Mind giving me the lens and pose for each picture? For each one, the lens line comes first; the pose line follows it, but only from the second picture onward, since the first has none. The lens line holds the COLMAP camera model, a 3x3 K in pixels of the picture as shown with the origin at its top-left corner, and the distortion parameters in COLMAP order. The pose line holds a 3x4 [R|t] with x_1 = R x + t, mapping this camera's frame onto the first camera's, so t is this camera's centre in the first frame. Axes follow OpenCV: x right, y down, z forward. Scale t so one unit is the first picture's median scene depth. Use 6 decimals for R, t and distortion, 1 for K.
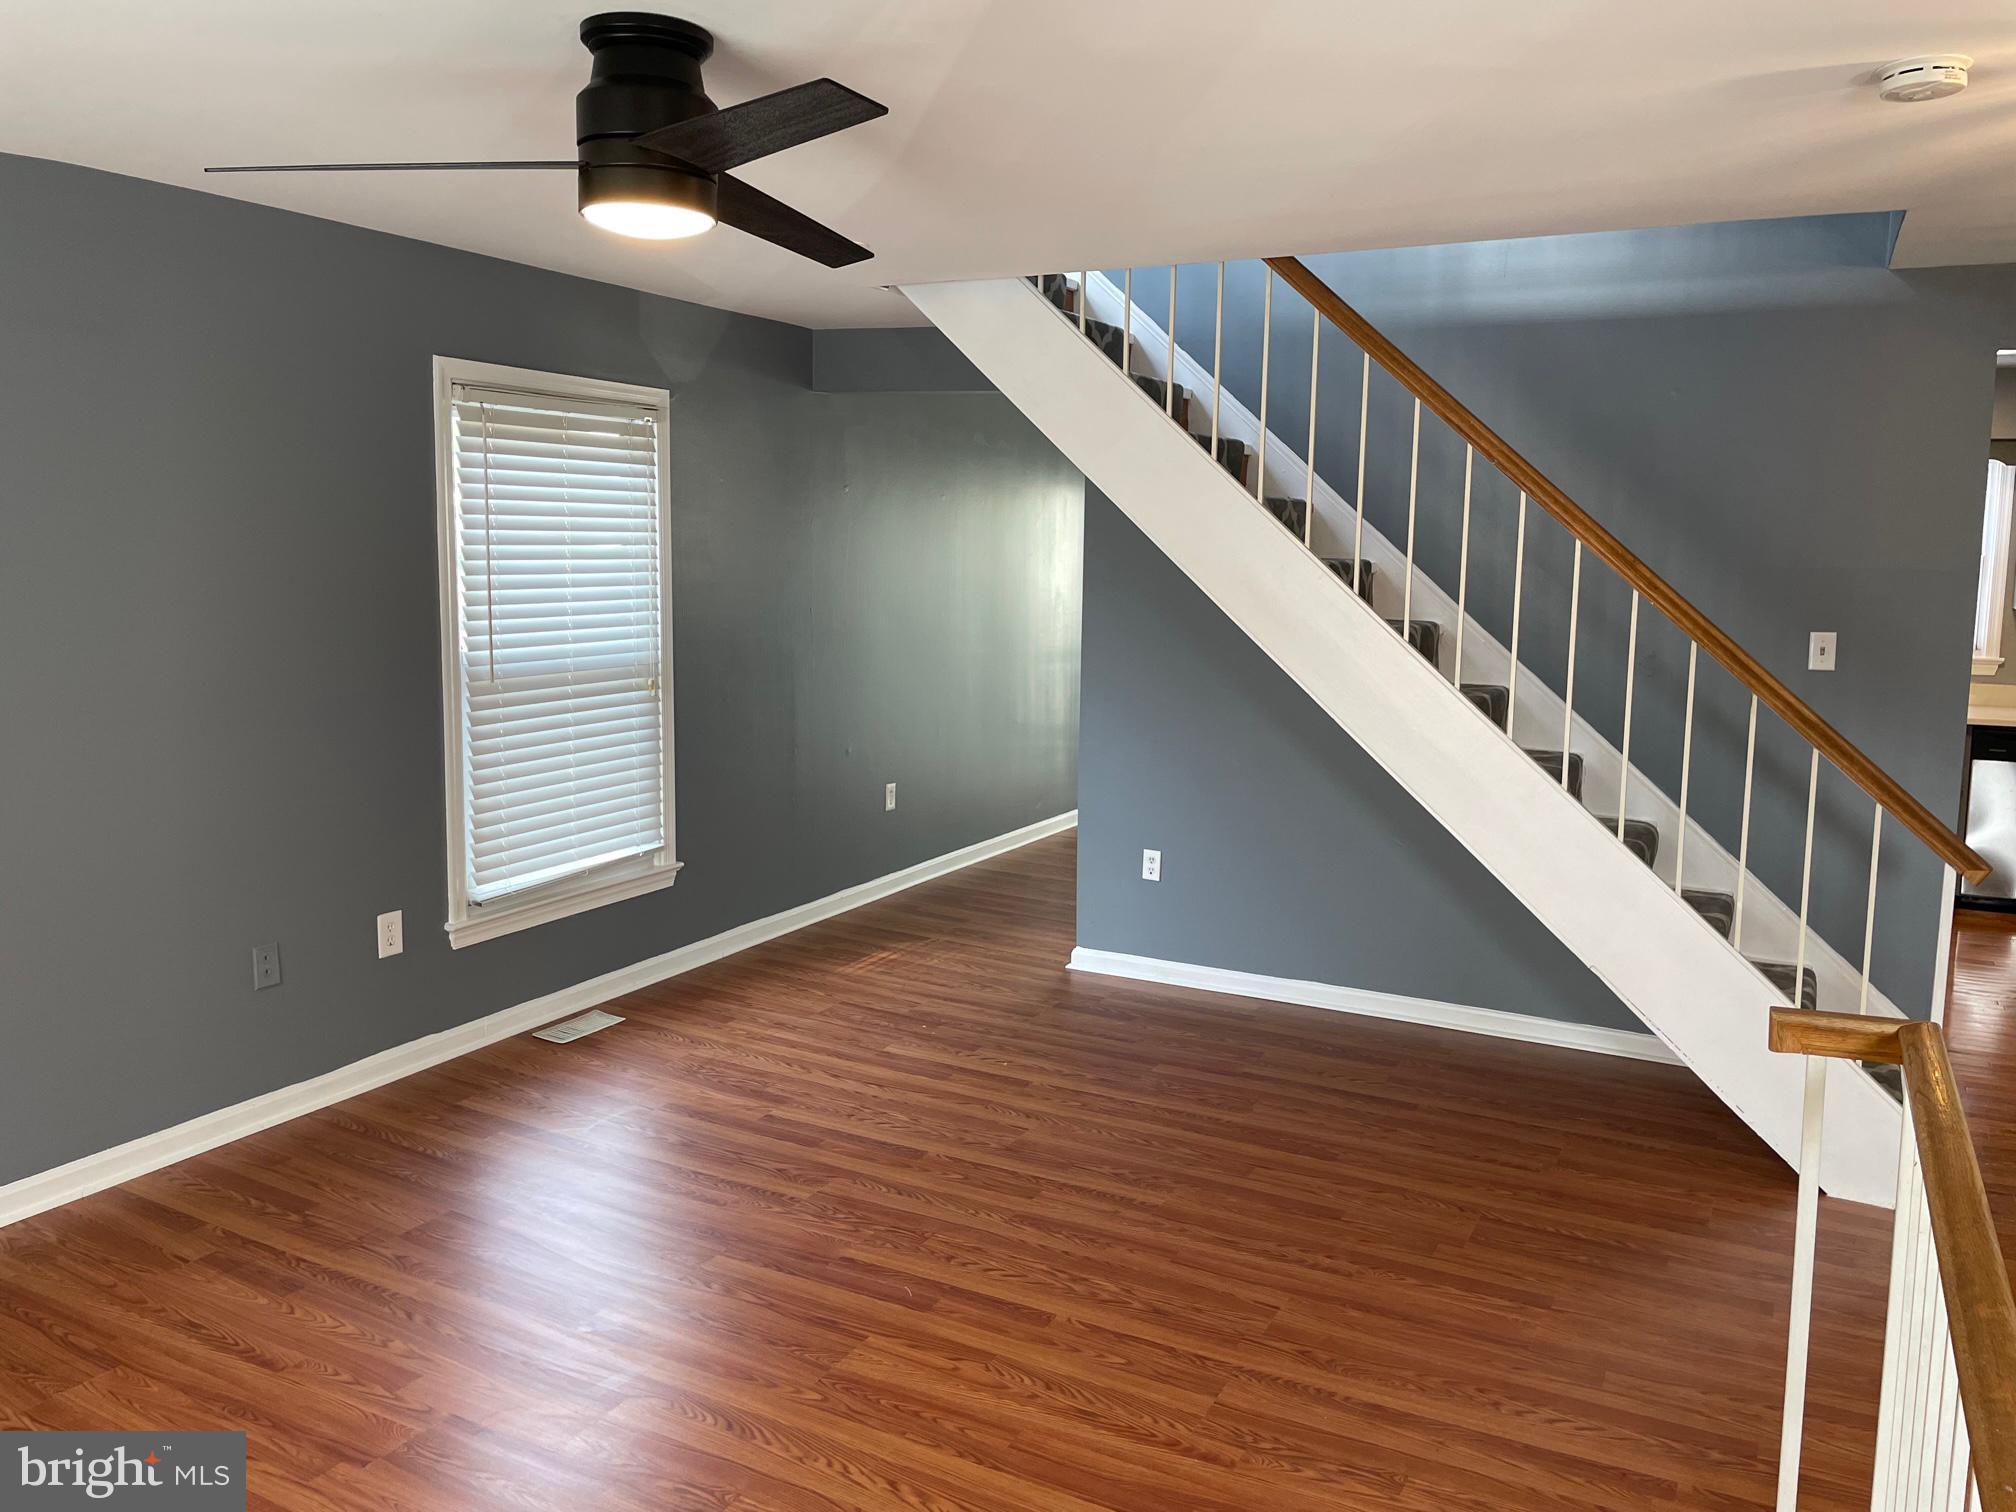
lens RADIAL K [[1512.2, 0, 1002.3], [0, 1512.2, 741.7], [0, 0, 1]] dist [0.100589, -0.136234]
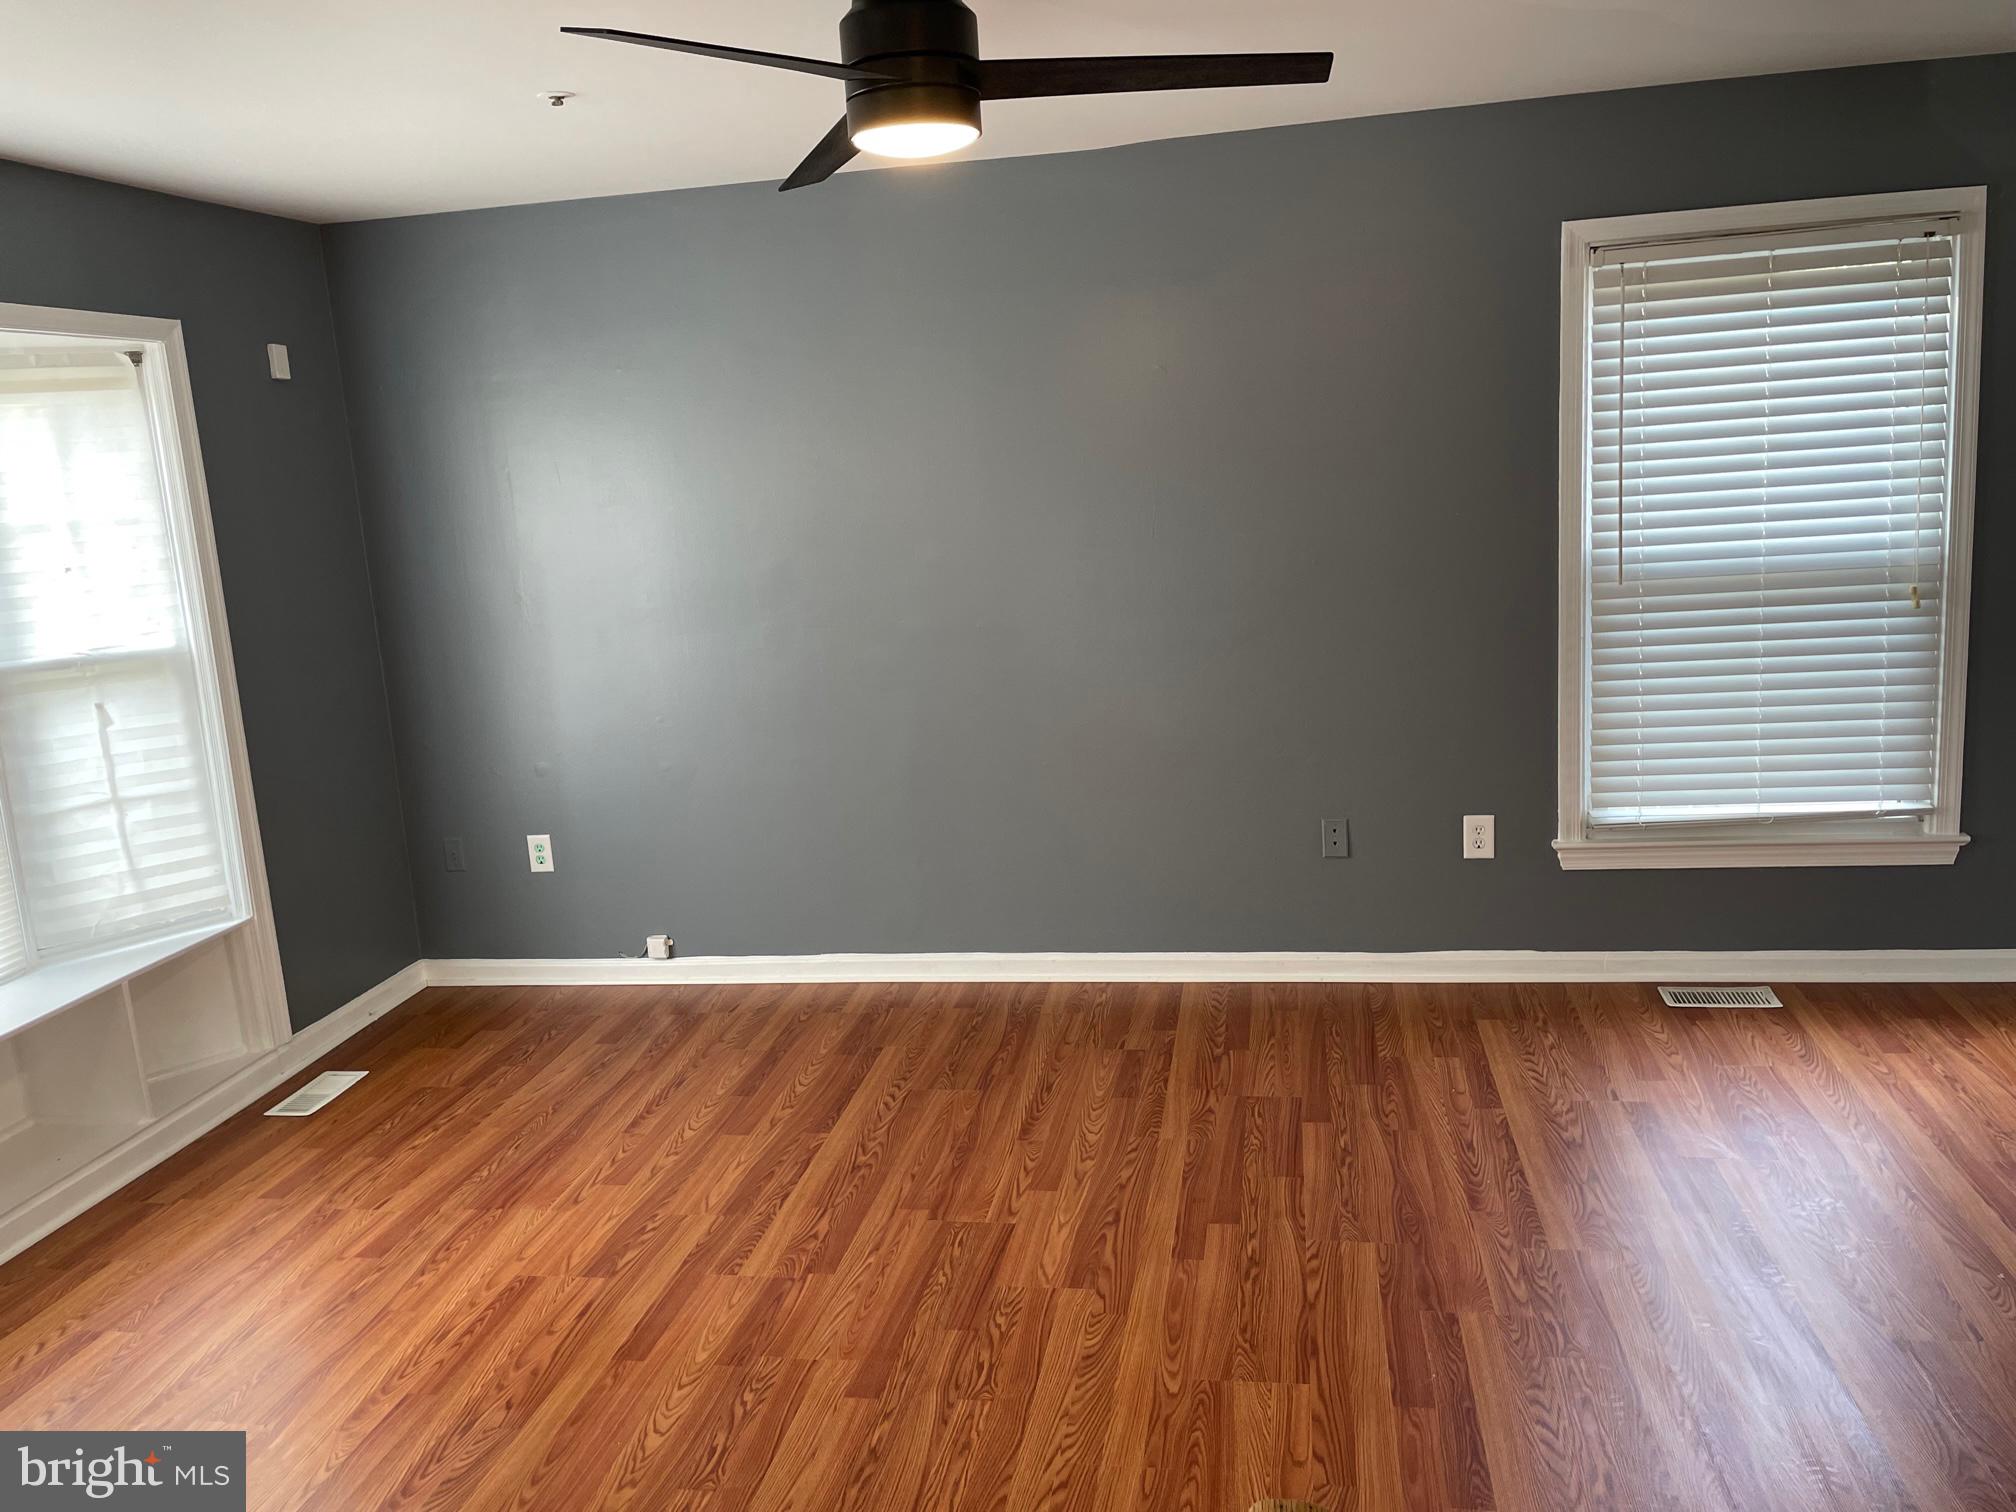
lens RADIAL K [[1512.2, 0, 1002.3], [0, 1512.2, 741.7], [0, 0, 1]] dist [0.100589, -0.136234]
pose [[0.307307, 0.134329, -0.942082, 0.438528], [-0.055028, 0.990839, 0.123331, -0.041114], [0.950018, 0.013940, 0.311883, 0.410262]]
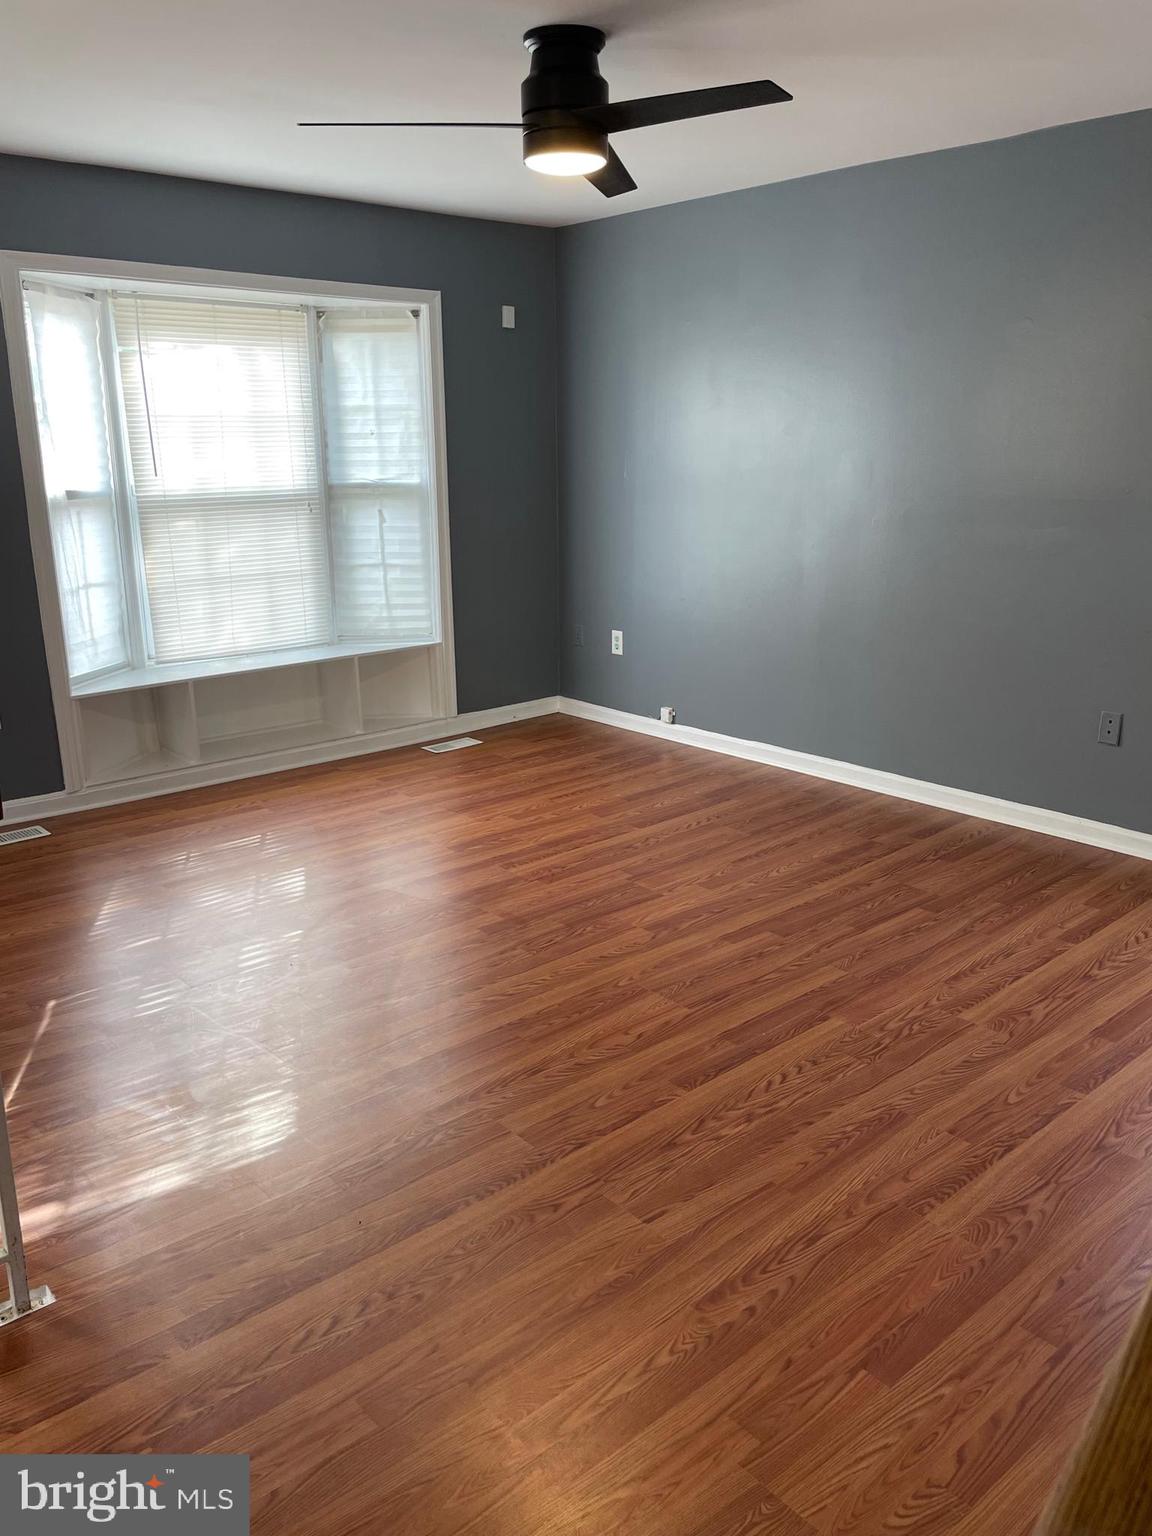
lens RADIAL K [[1152.1, 0, 587.5], [0, 1152.1, 768.6], [0, 0, 1]] dist [0.100589, -0.136234]
pose [[-0.339804, 0.242824, -0.908609, 0.563404], [-0.123519, 0.946204, 0.299066, -0.062450], [0.932350, 0.213854, -0.291531, 0.834745]]
